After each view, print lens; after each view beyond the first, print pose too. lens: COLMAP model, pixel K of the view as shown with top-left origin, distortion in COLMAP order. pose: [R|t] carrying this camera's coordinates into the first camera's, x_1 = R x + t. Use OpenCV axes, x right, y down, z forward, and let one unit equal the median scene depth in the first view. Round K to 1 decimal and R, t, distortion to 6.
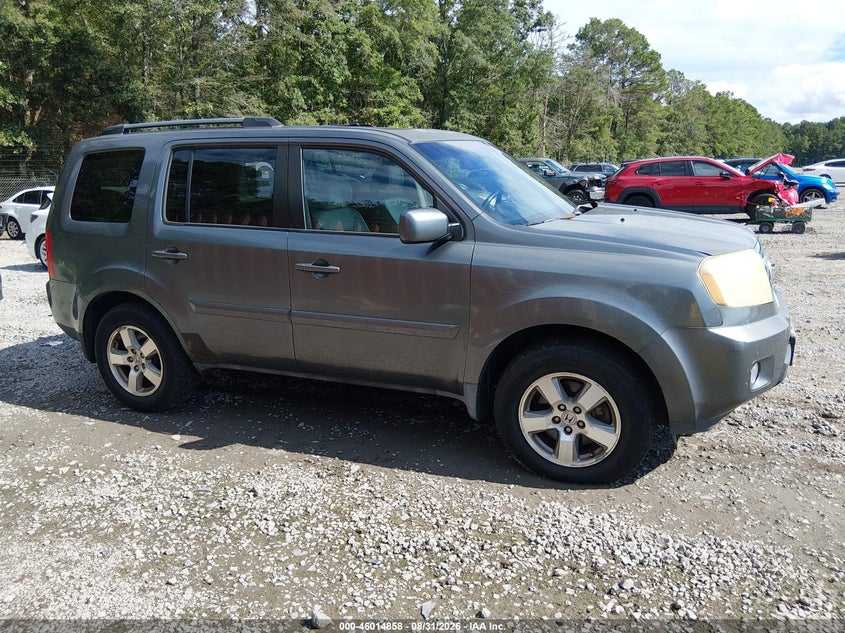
lens RADIAL K [[693.7, 0, 422.7], [0, 693.7, 316.2], [0, 0, 1]] dist [0.063427, -0.134272]
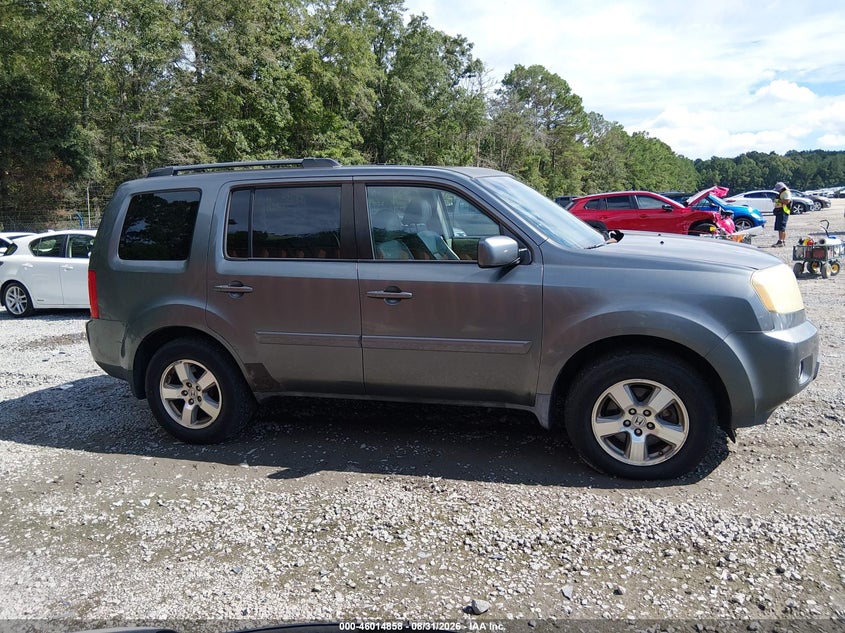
lens RADIAL K [[693.7, 0, 418.9], [0, 693.7, 311.9], [0, 0, 1]] dist [0.063427, -0.134272]
pose [[0.993806, -0.035573, 0.105283, -0.229165], [0.042009, 0.997341, -0.059554, 0.023550], [-0.102885, 0.063608, 0.992657, -0.071149]]
